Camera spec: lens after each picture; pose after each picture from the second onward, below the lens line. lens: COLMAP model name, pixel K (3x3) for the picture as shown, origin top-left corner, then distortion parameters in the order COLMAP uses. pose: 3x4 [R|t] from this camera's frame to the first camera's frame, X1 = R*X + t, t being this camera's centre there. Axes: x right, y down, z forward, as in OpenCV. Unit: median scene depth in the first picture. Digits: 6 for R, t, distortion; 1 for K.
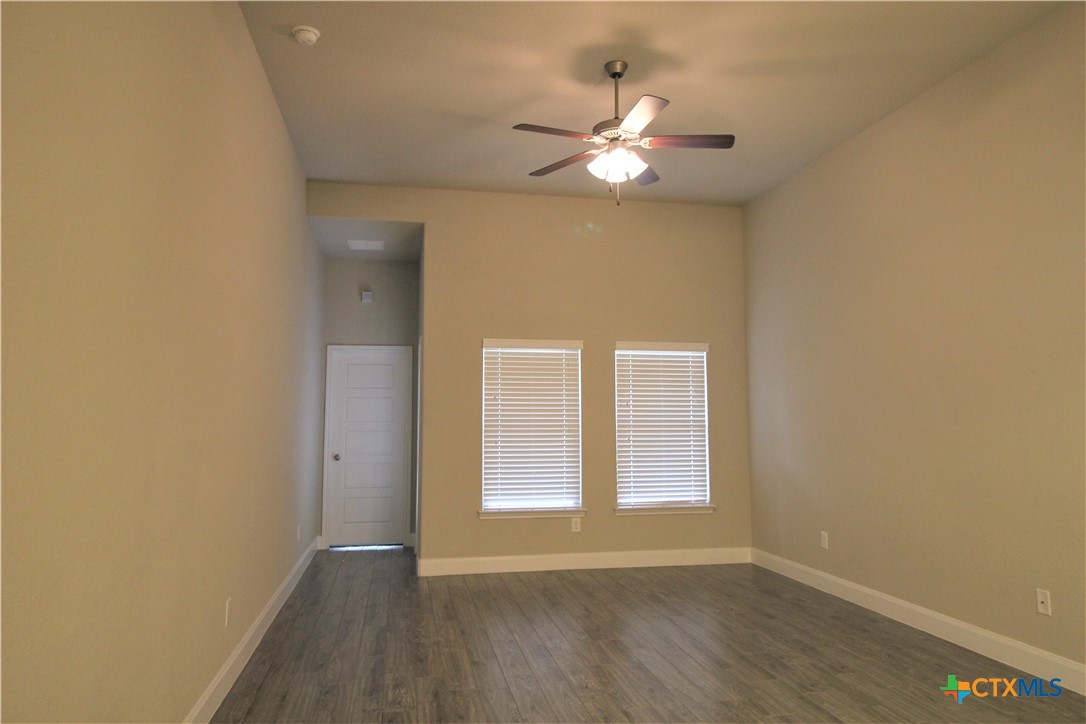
lens RADIAL K [[699.6, 0, 541.7], [0, 699.6, 357.8], [0, 0, 1]] dist [-0.000340, -0.002822]
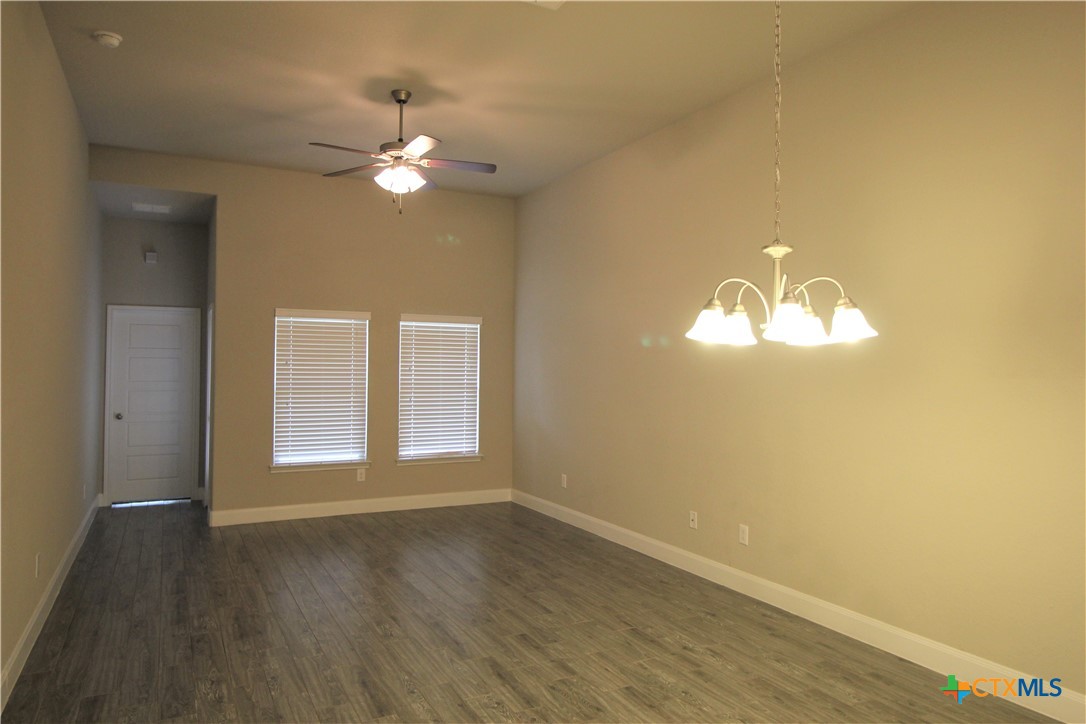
lens RADIAL K [[699.6, 0, 541.7], [0, 699.6, 357.8], [0, 0, 1]] dist [-0.000340, -0.002822]
pose [[0.957639, 0.015454, 0.287555, 0.000453], [-0.037838, 0.996654, 0.072448, -0.046811], [-0.285473, -0.080259, 0.955020, -0.161384]]
